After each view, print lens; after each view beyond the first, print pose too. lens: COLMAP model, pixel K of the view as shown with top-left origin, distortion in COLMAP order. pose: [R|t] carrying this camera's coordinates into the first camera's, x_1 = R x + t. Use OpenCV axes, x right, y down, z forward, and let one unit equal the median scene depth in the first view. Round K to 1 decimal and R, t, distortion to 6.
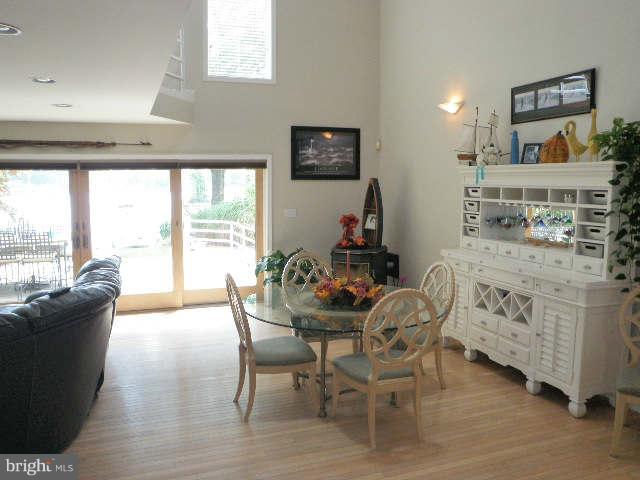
lens RADIAL K [[517.8, 0, 320.0], [0, 517.8, 240.0], [0, 0, 1]] dist [-0.130347, 0.104918]
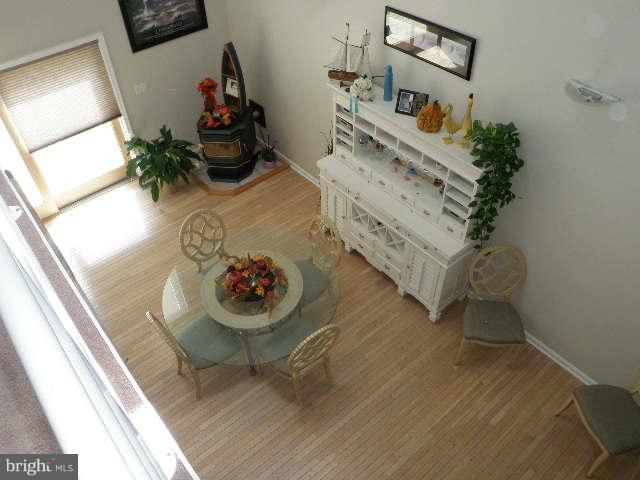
lens RADIAL K [[517.8, 0, 320.0], [0, 517.8, 240.0], [0, 0, 1]] dist [-0.130347, 0.104918]
pose [[0.945115, -0.244920, 0.216269, -0.024779], [0.058804, 0.778596, 0.624764, -0.515411], [-0.321403, -0.577756, 0.750265, 0.119166]]
